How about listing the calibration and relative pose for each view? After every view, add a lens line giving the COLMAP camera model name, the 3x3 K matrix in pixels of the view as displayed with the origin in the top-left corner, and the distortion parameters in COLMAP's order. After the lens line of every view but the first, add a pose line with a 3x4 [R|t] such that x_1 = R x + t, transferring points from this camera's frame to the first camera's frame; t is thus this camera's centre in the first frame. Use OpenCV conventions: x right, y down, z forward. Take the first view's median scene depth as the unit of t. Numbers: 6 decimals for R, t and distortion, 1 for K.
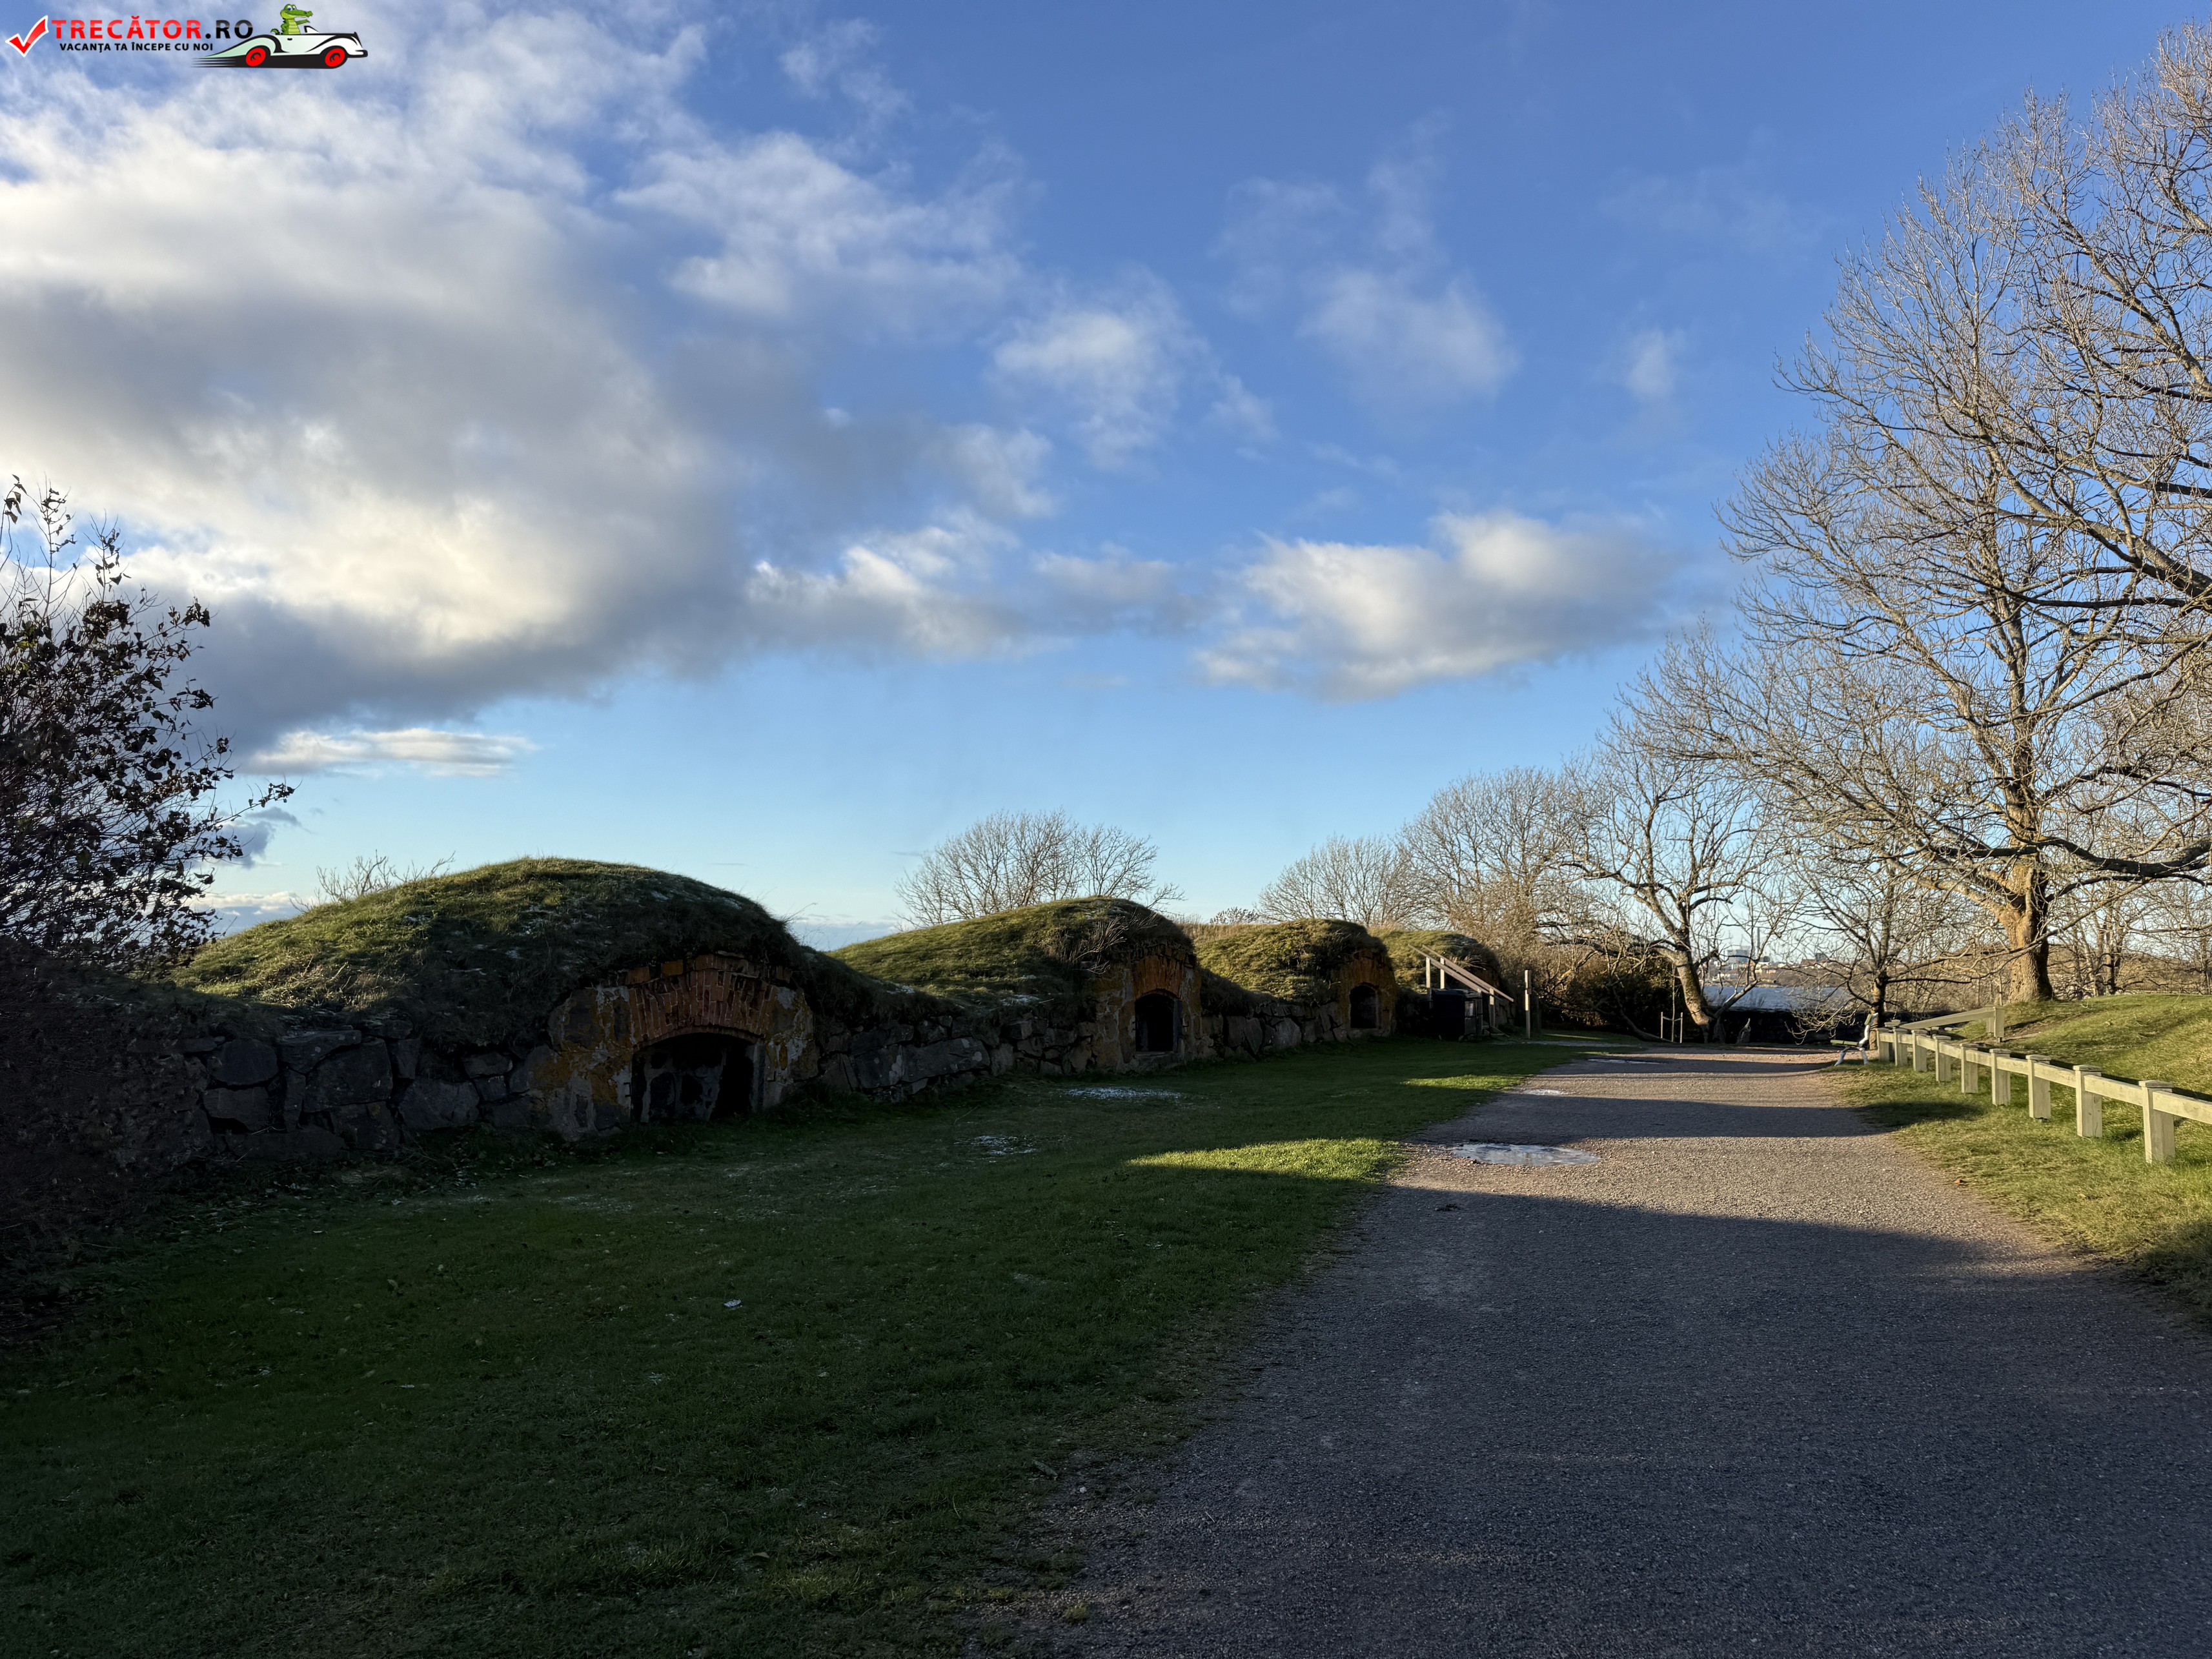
lens RADIAL K [[1532.0, 0, 1068.4], [0, 1532.0, 845.3], [0, 0, 1]] dist [0.043986, -0.049189]
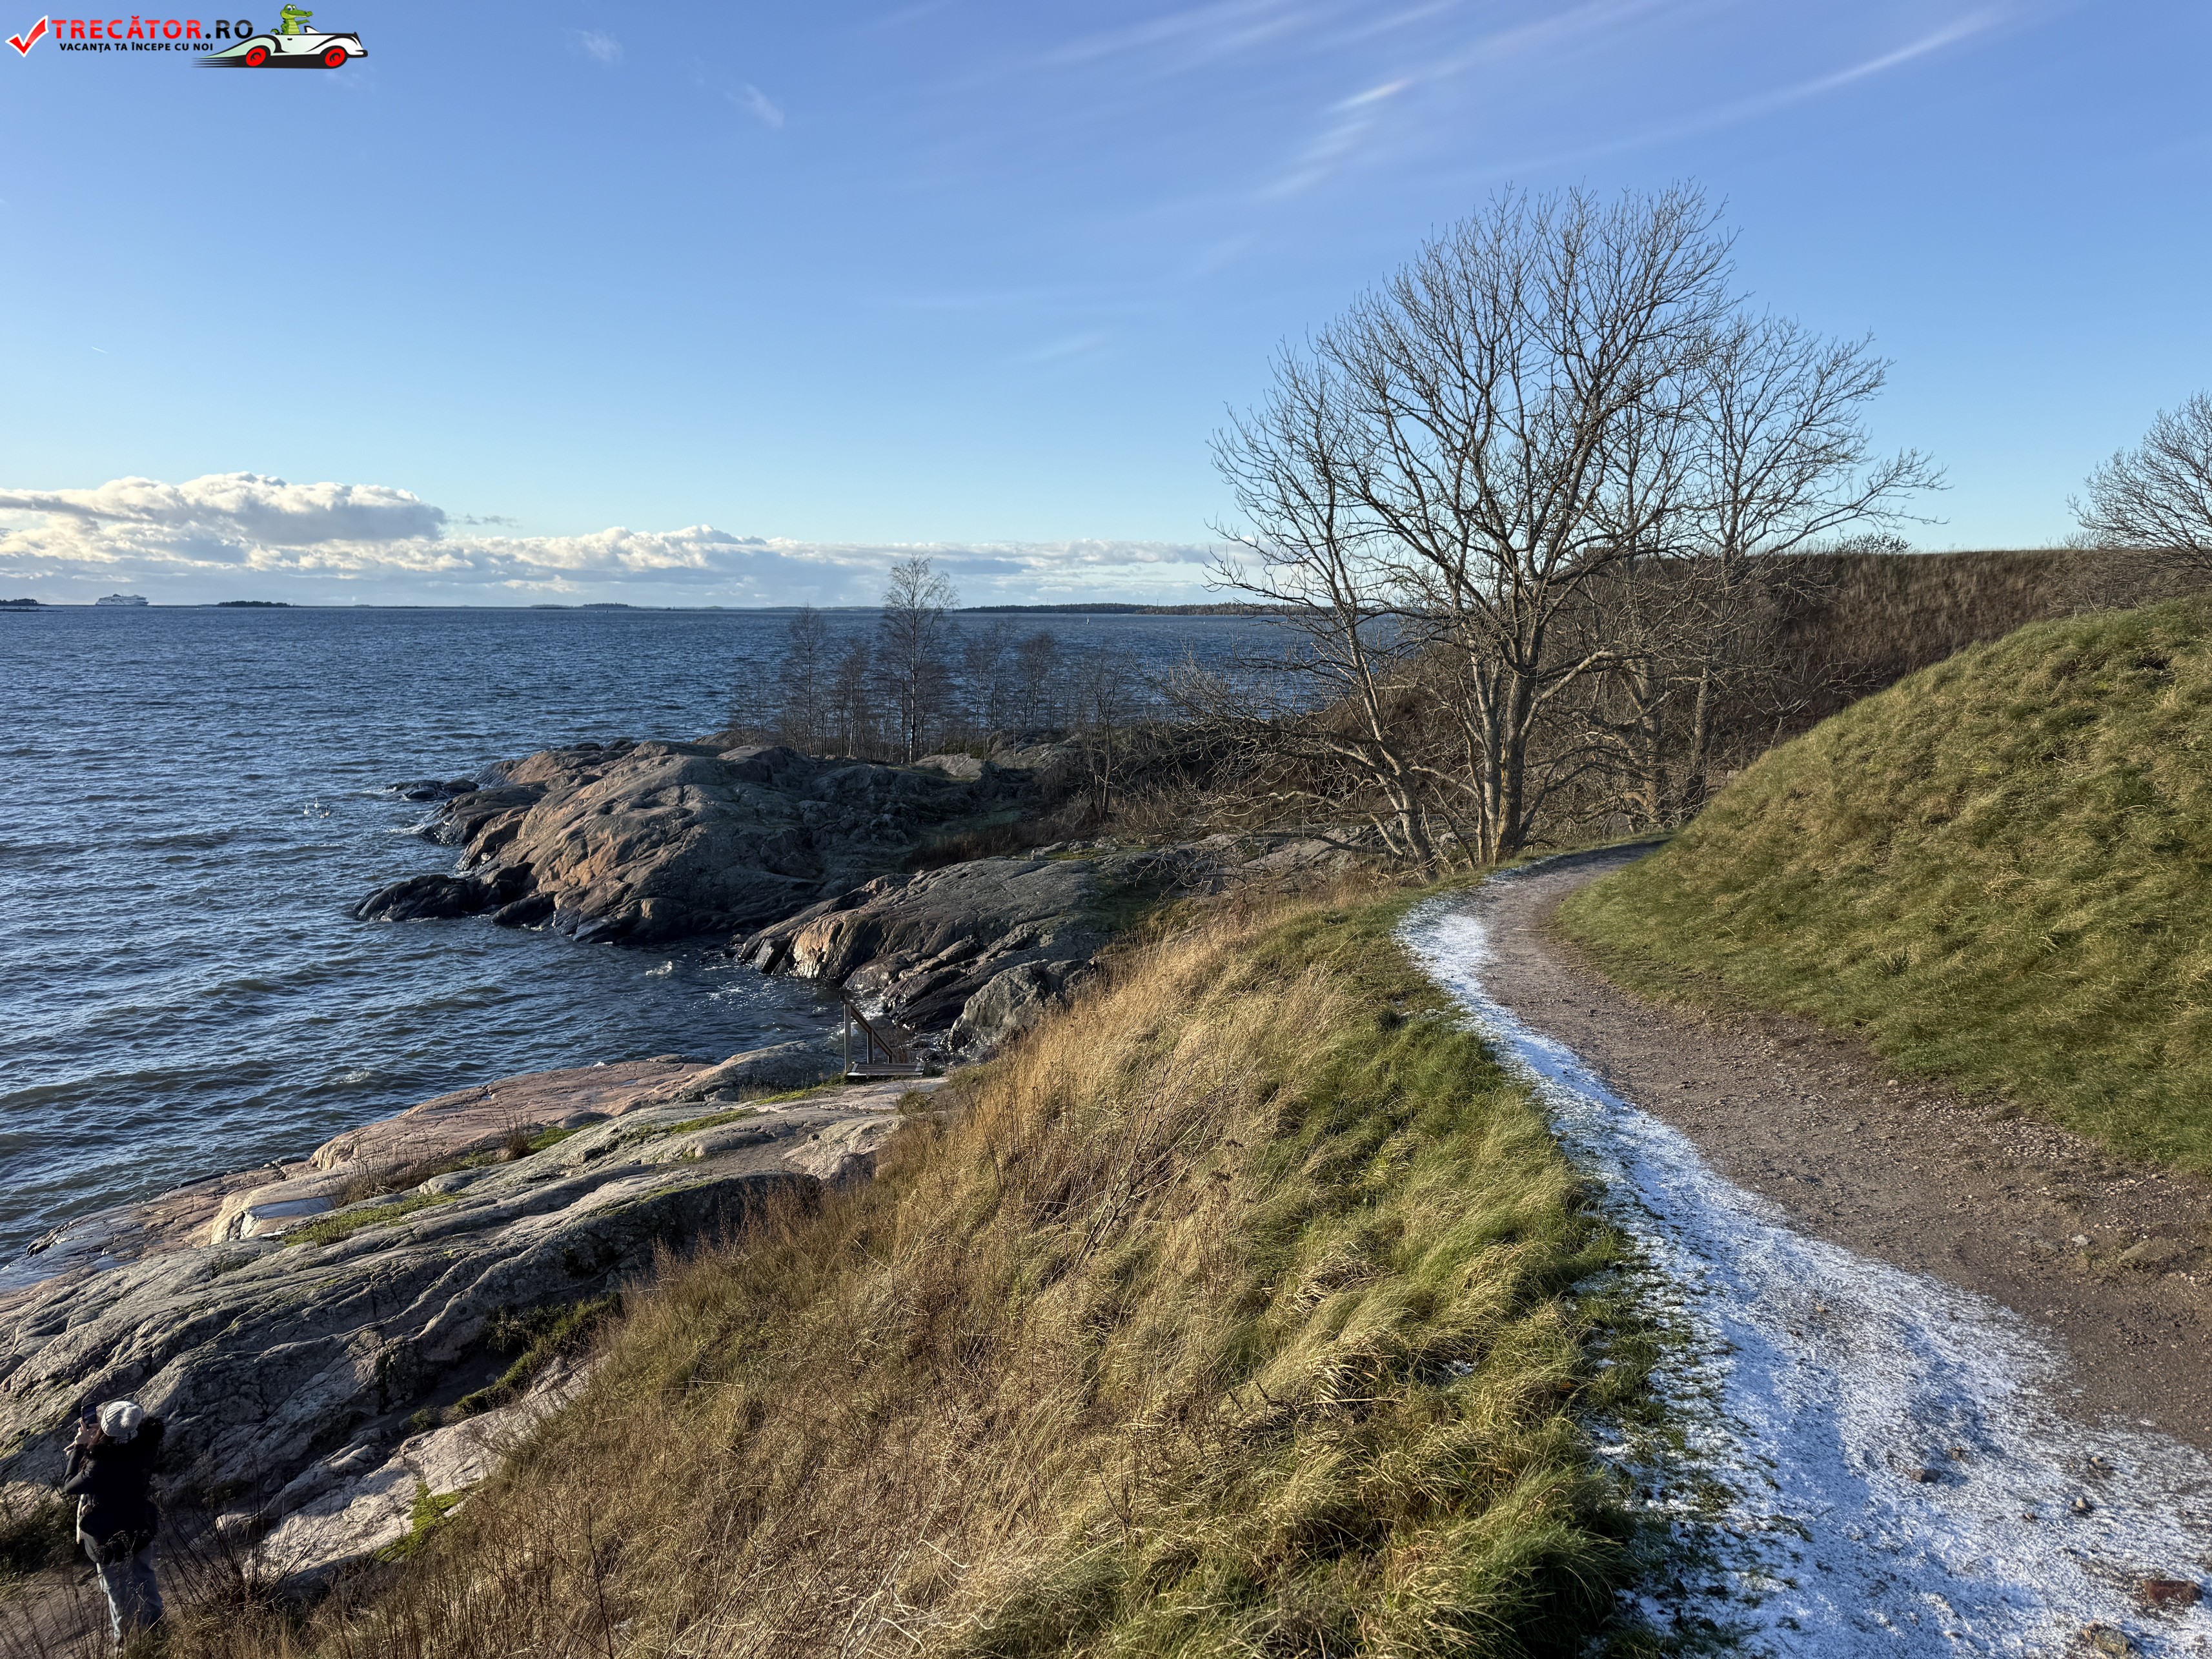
lens RADIAL K [[1532.0, 0, 1096.0], [0, 1532.0, 838.5], [0, 0, 1]] dist [0.043986, -0.049189]
pose [[0.952151, 0.040747, -0.302899, -0.049093], [0.027592, 0.975565, 0.217970, 0.089354], [0.304380, -0.215898, 0.927761, 1.445715]]
